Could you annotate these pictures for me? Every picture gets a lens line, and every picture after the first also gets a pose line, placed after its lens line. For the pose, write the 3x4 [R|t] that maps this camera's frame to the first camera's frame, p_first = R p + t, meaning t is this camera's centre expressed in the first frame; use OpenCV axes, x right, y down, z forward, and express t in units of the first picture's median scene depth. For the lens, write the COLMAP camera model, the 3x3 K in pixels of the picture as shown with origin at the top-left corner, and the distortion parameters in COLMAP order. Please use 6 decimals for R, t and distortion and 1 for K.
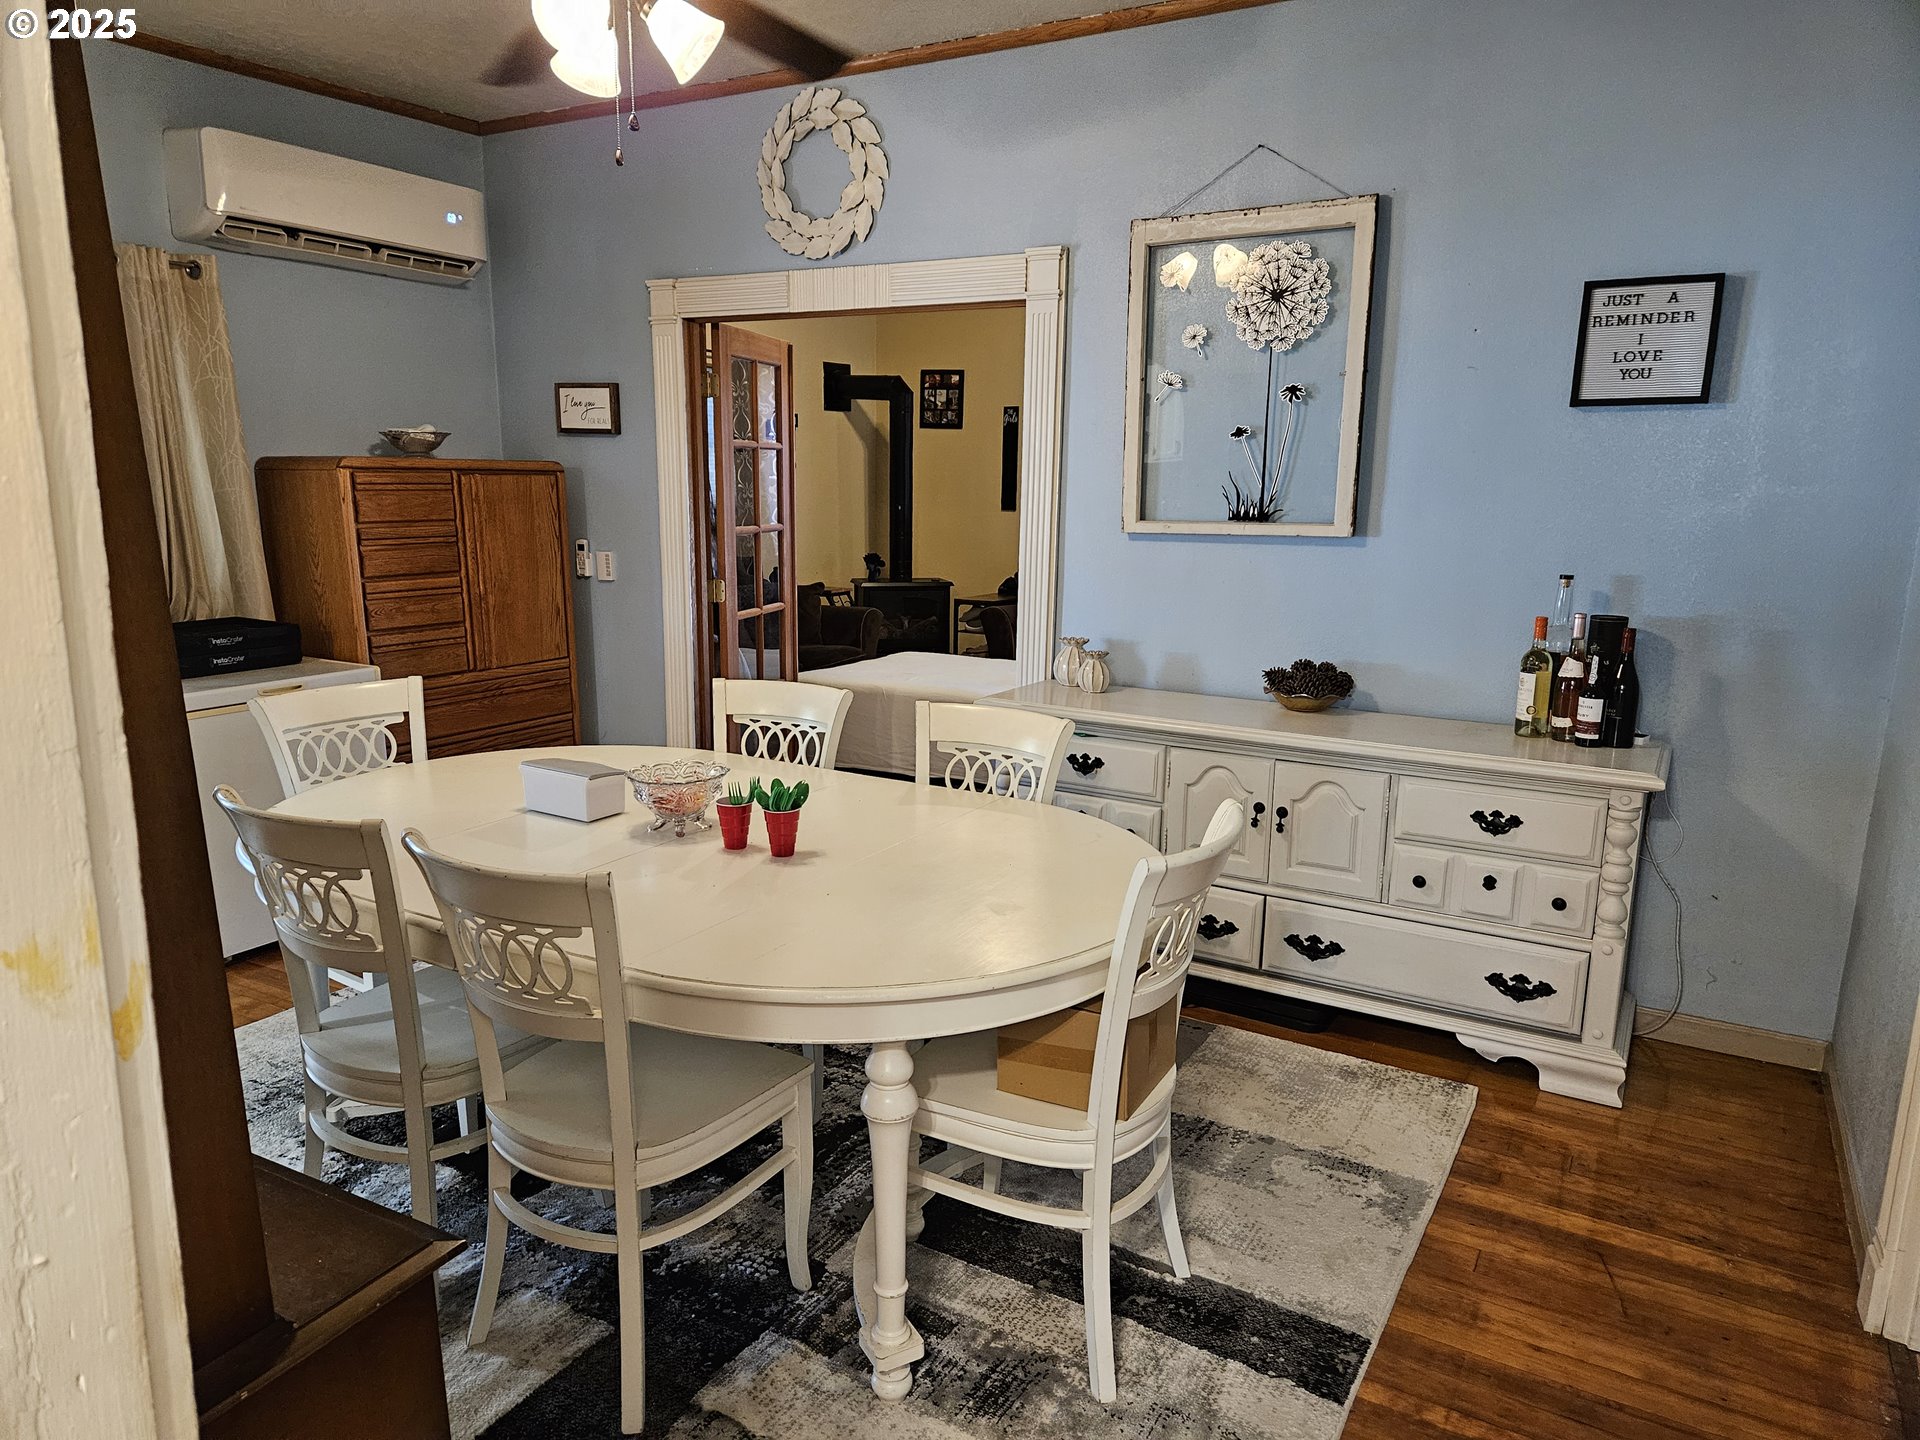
lens RADIAL K [[1279.2, 0, 956.7], [0, 1279.2, 736.9], [0, 0, 1]] dist [0.091112, -0.084238]
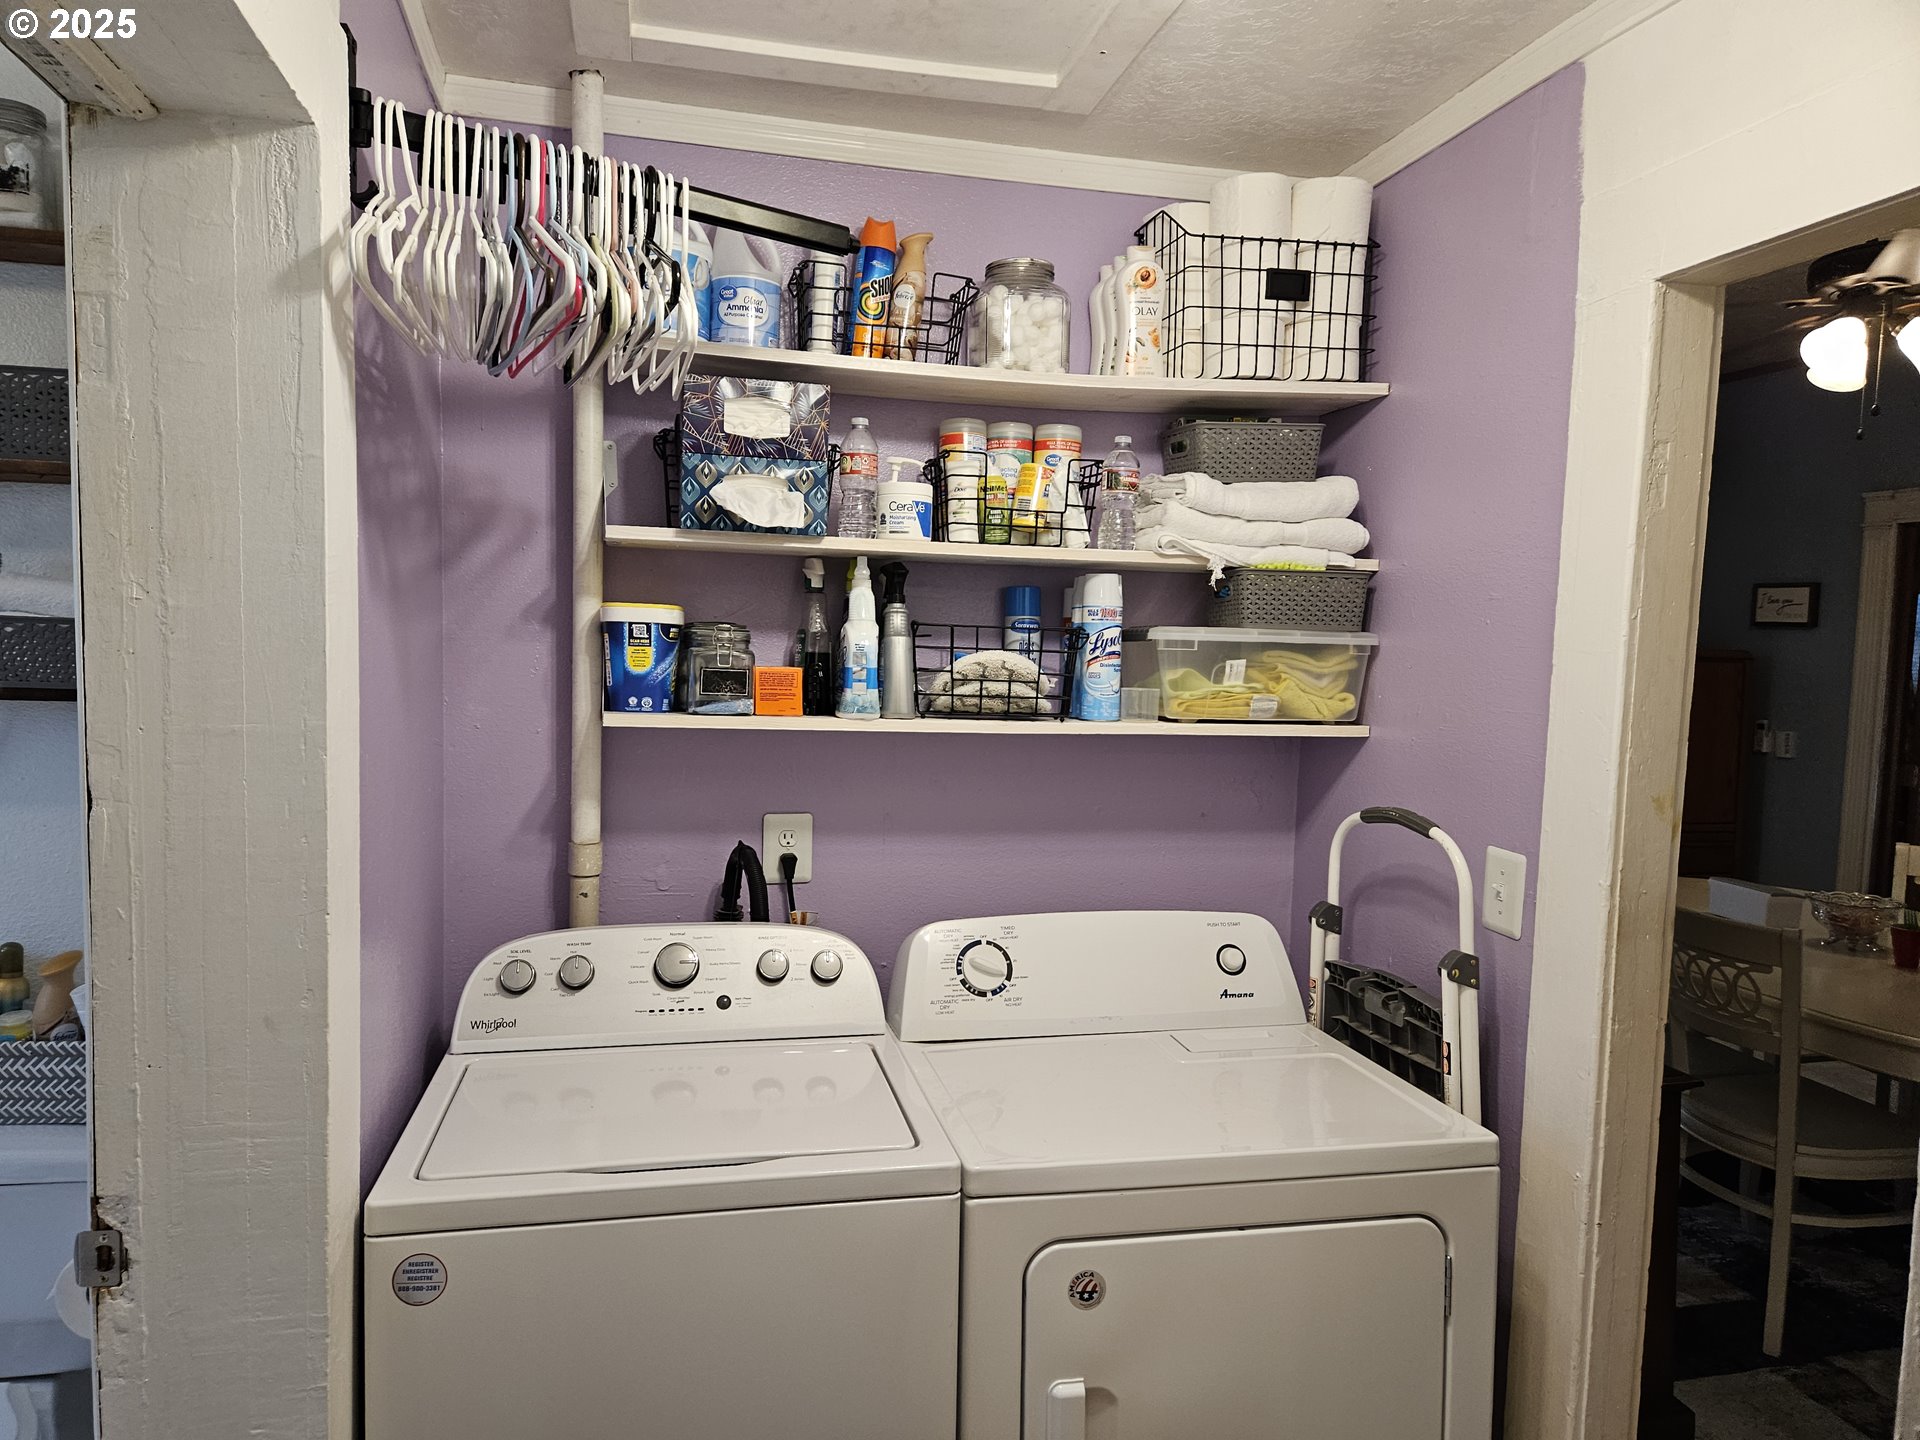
lens RADIAL K [[1345.2, 0, 878.3], [0, 1345.2, 728.3], [0, 0, 1]] dist [0.121096, -0.103751]
pose [[0.680062, 0.057207, -0.730919, 0.125938], [-0.165031, 0.983310, -0.076588, 0.137972], [0.714339, 0.172709, 0.678153, -0.679475]]
